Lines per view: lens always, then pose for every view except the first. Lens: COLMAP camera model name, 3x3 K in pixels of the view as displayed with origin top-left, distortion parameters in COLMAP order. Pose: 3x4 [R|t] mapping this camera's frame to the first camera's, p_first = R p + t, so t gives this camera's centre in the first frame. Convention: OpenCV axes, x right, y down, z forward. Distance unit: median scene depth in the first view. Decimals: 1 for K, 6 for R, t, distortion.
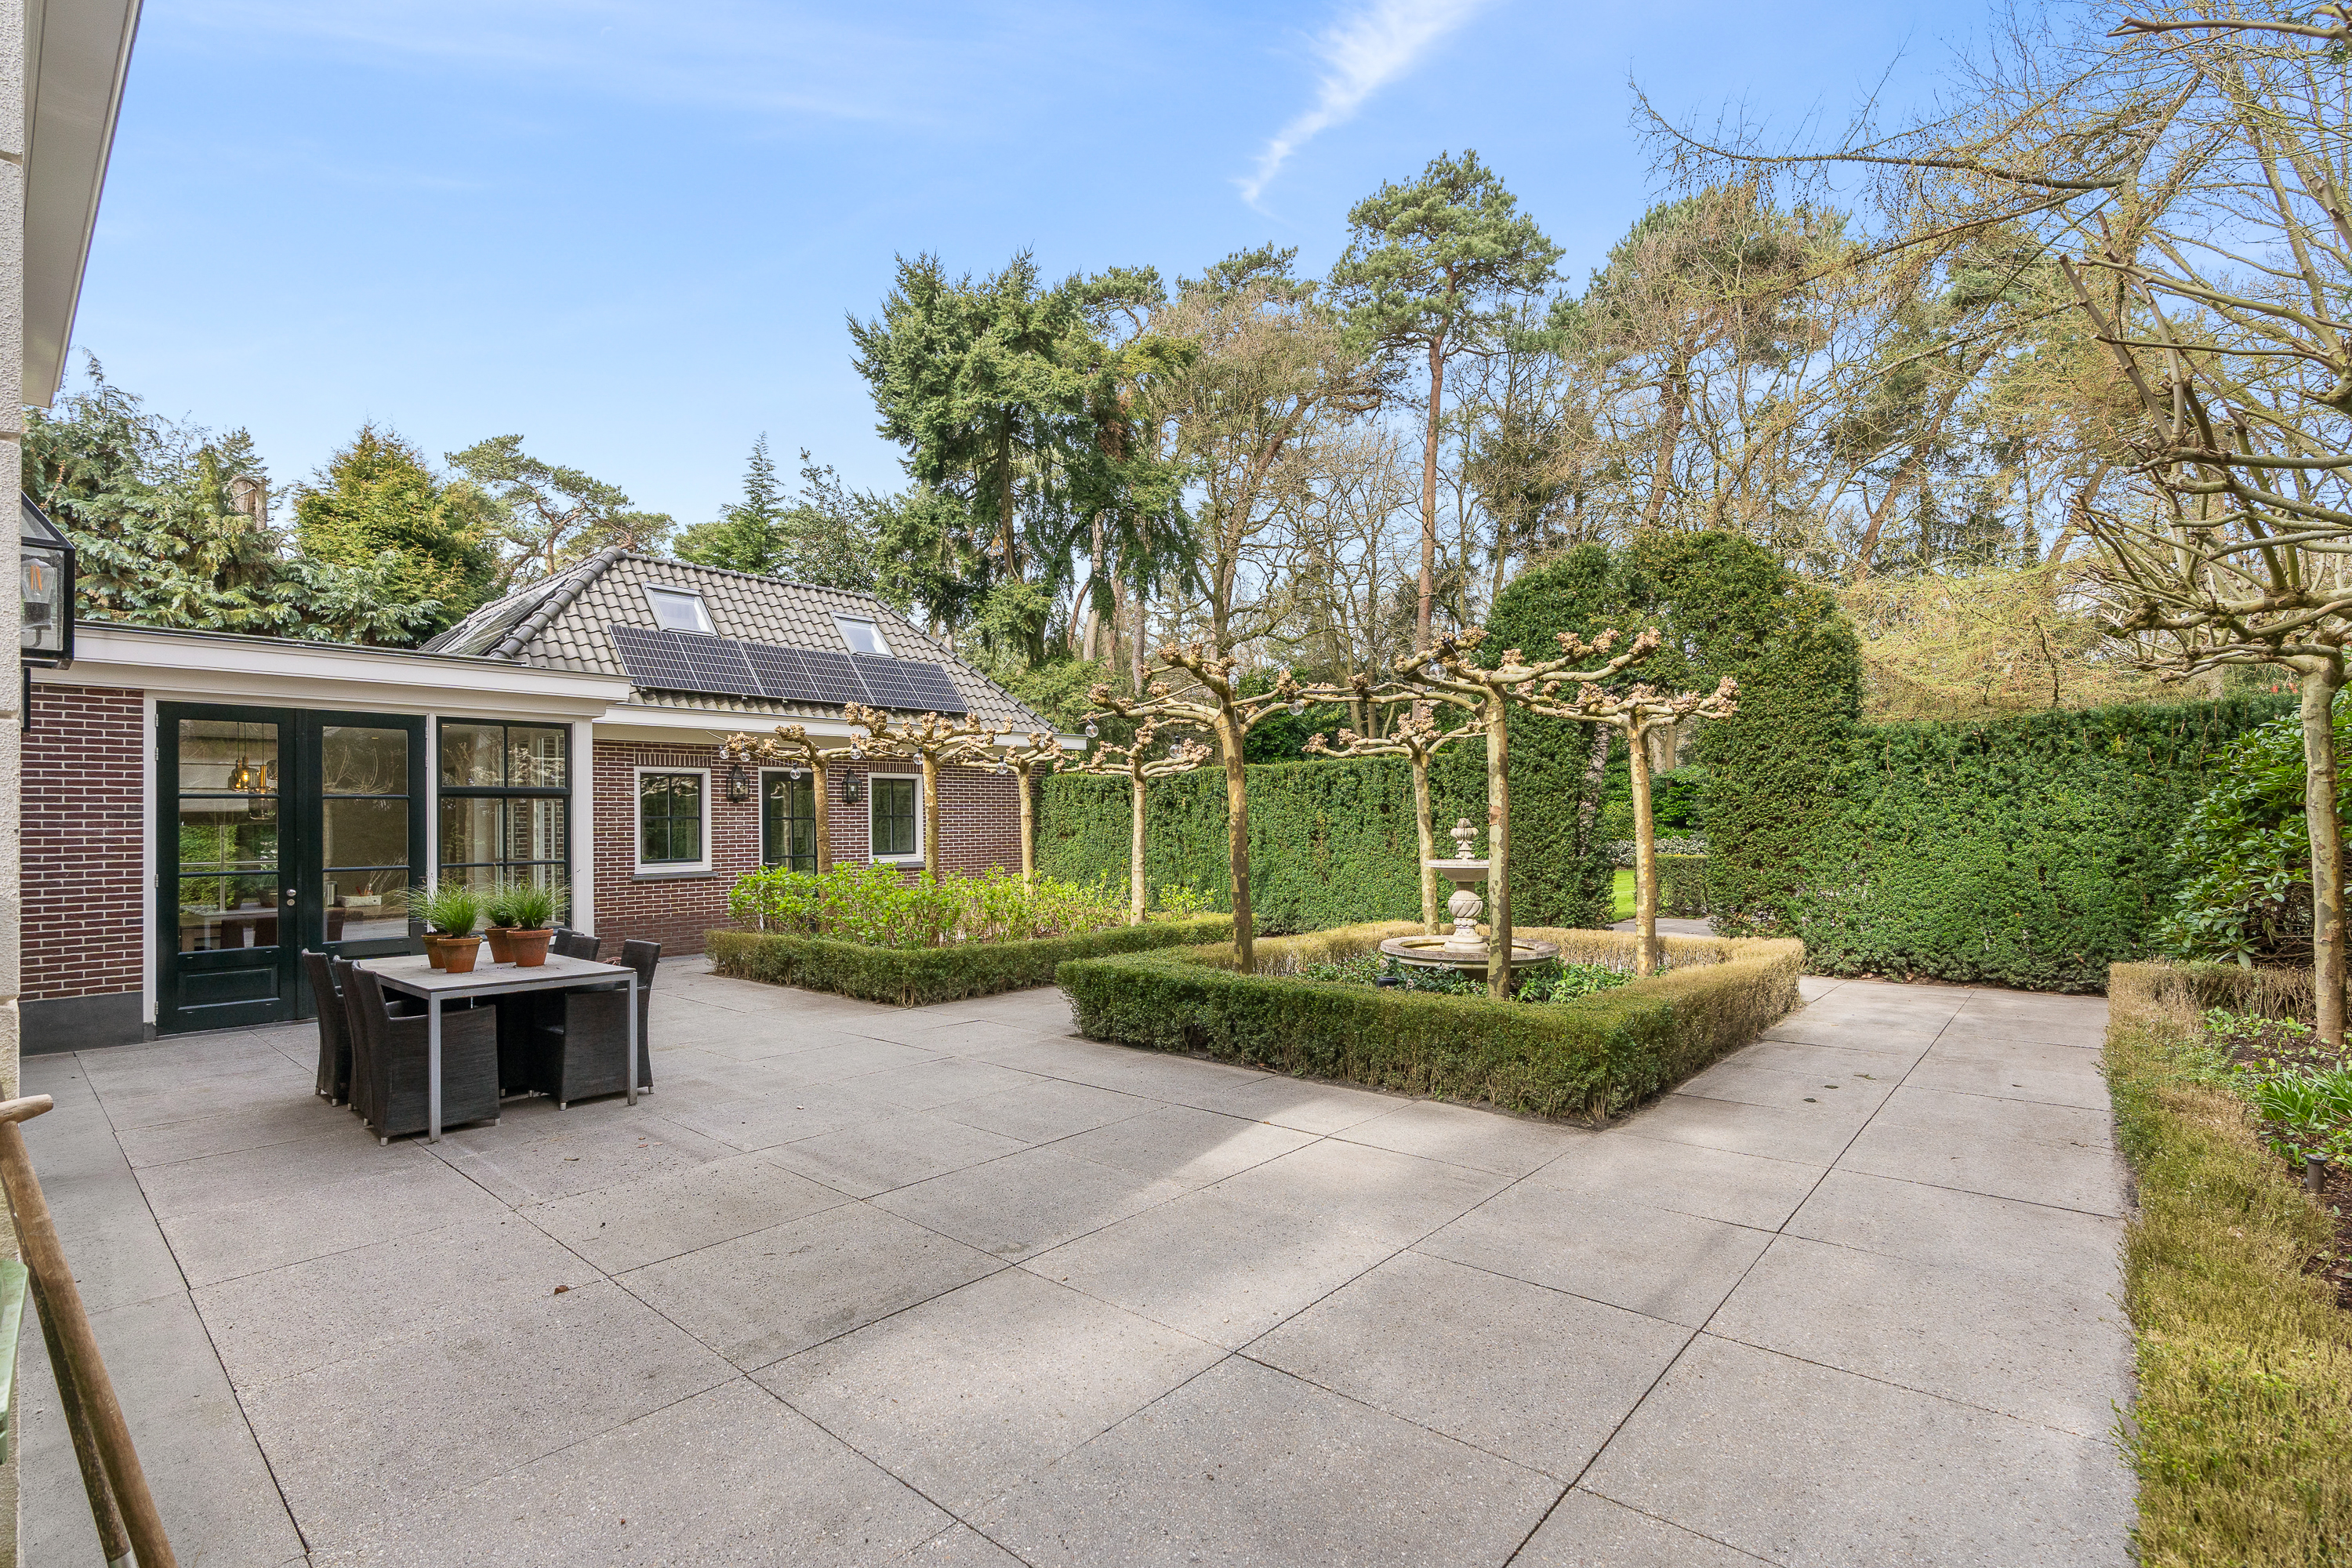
lens RADIAL K [[1078.2, 0, 1176.0], [0, 1078.2, 784.0], [0, 0, 1]] dist [-0.017055, -0.000062]
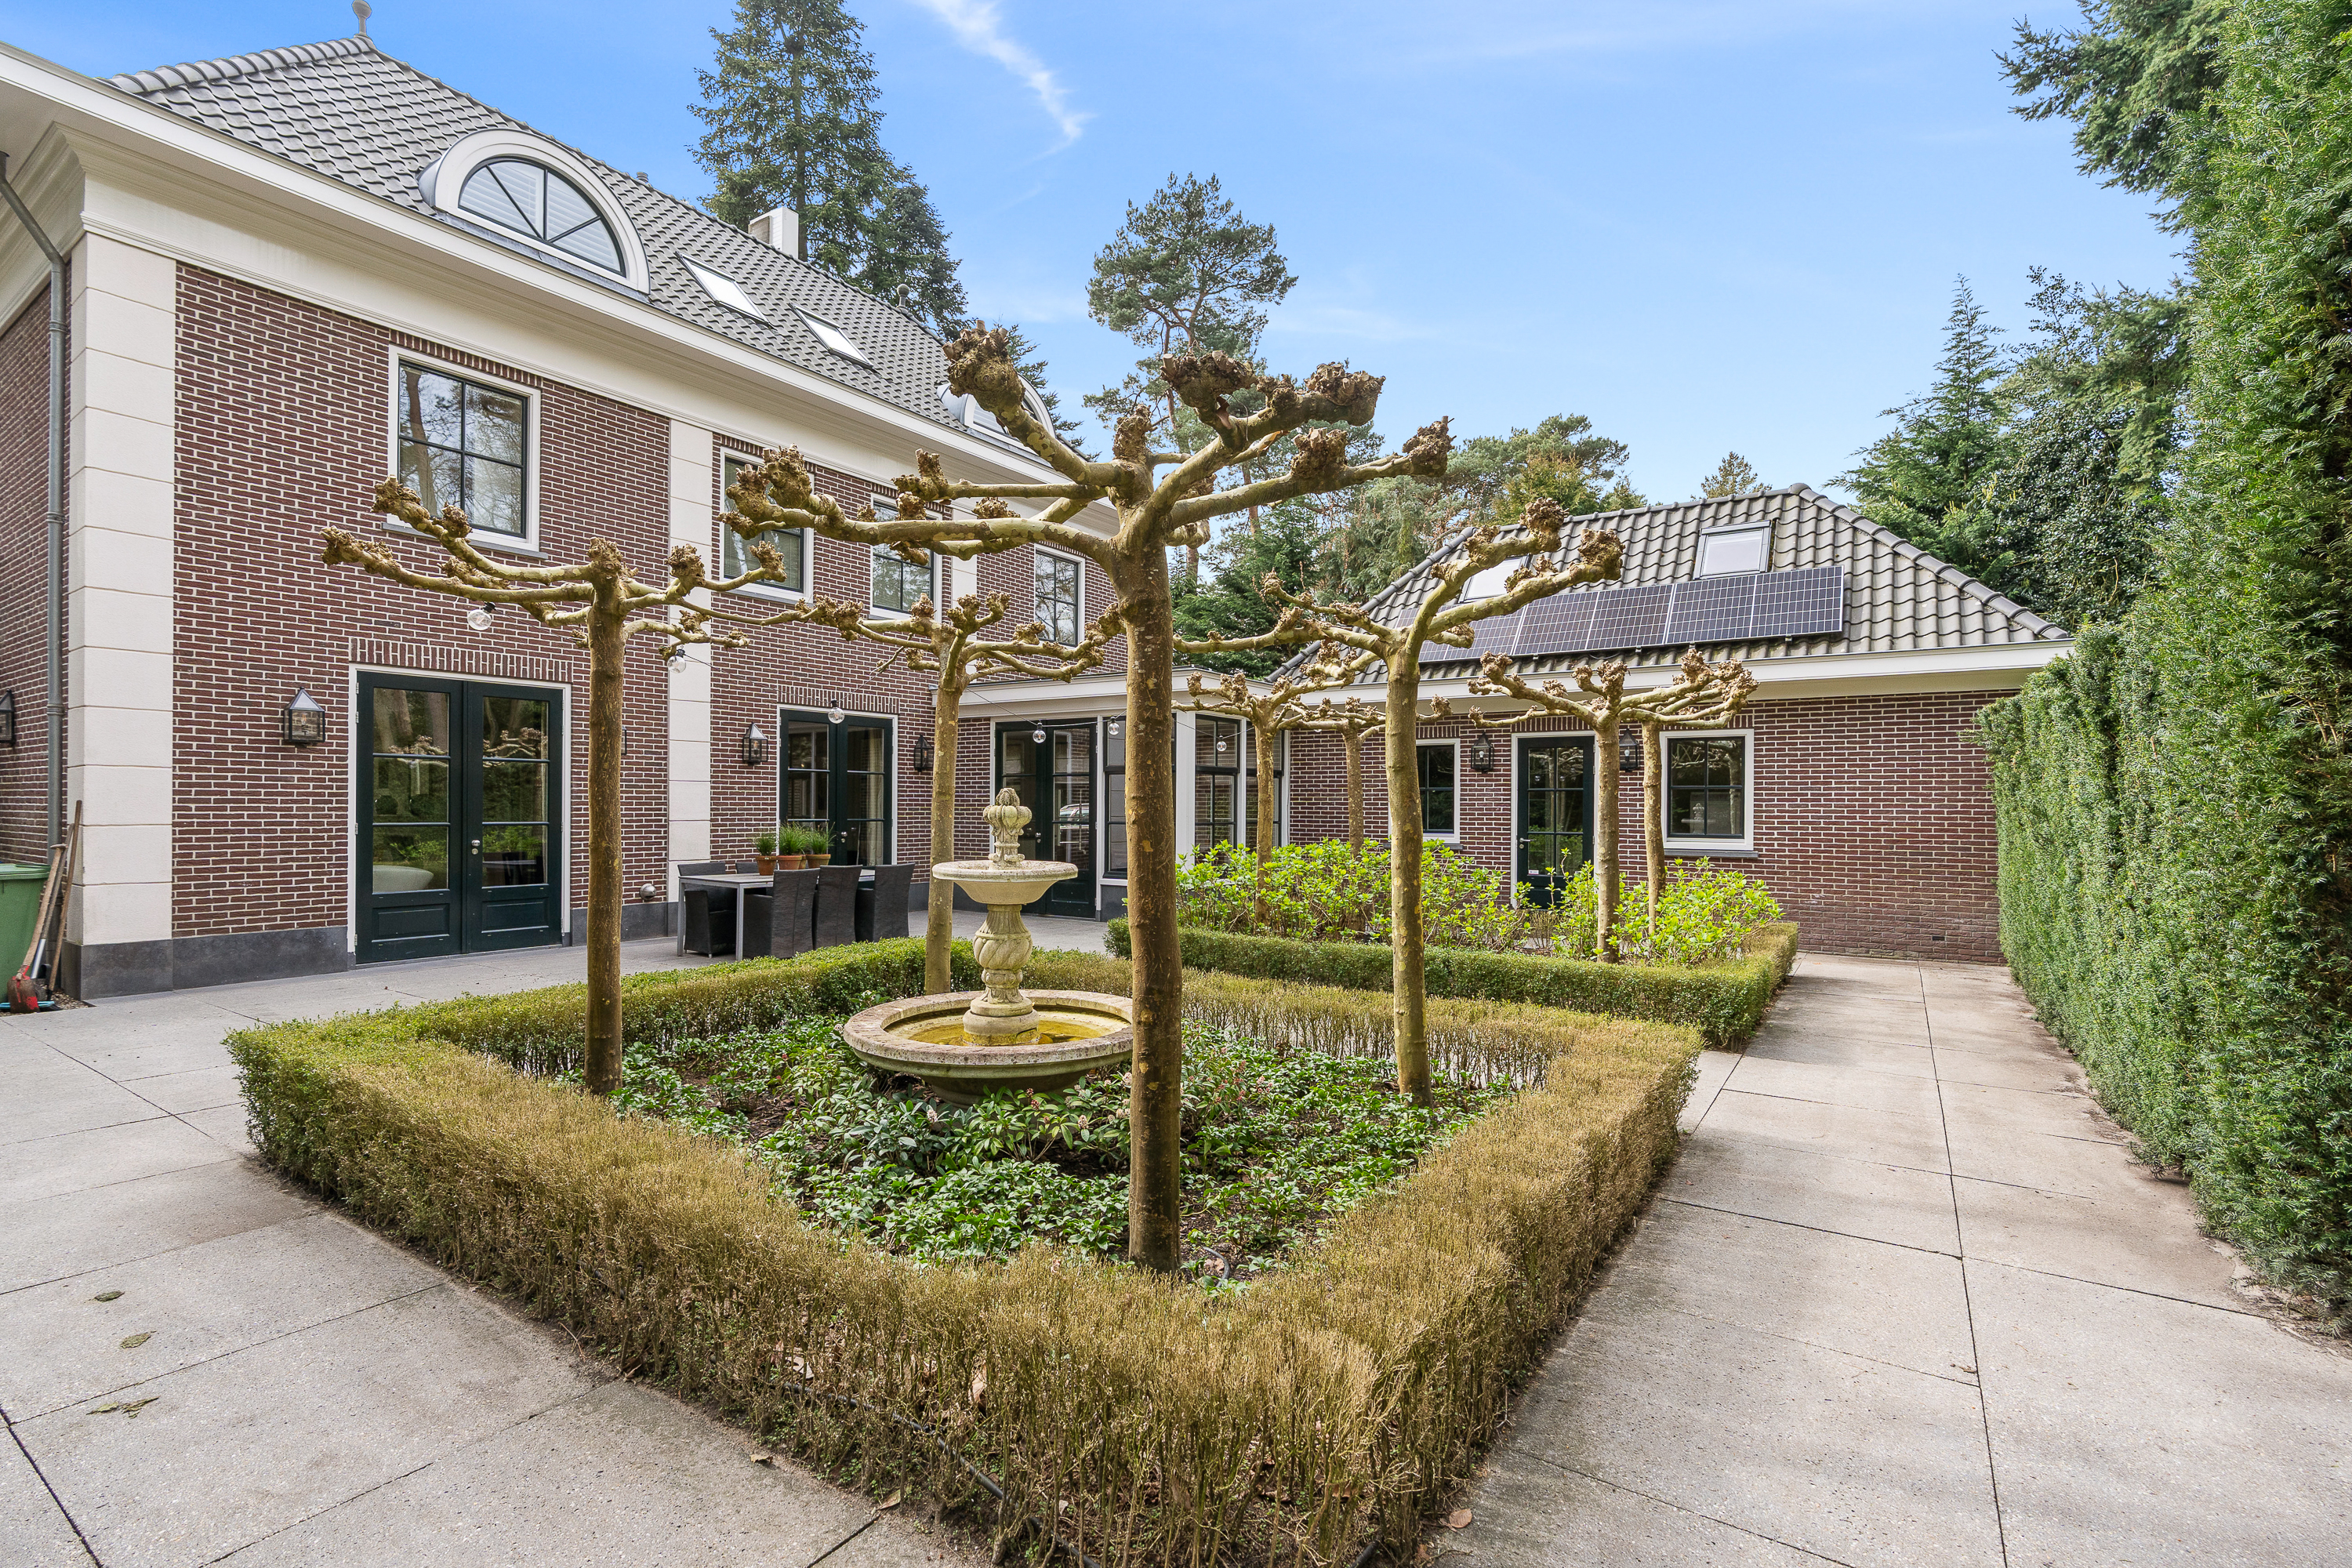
lens RADIAL K [[1078.2, 0, 1176.0], [0, 1078.2, 784.0], [0, 0, 1]] dist [-0.017055, -0.000062]
pose [[0.122201, -0.005716, -0.992489, 0.501128], [0.032448, 0.999472, -0.001761, 0.021073], [0.991975, -0.031989, 0.122322, 0.619995]]
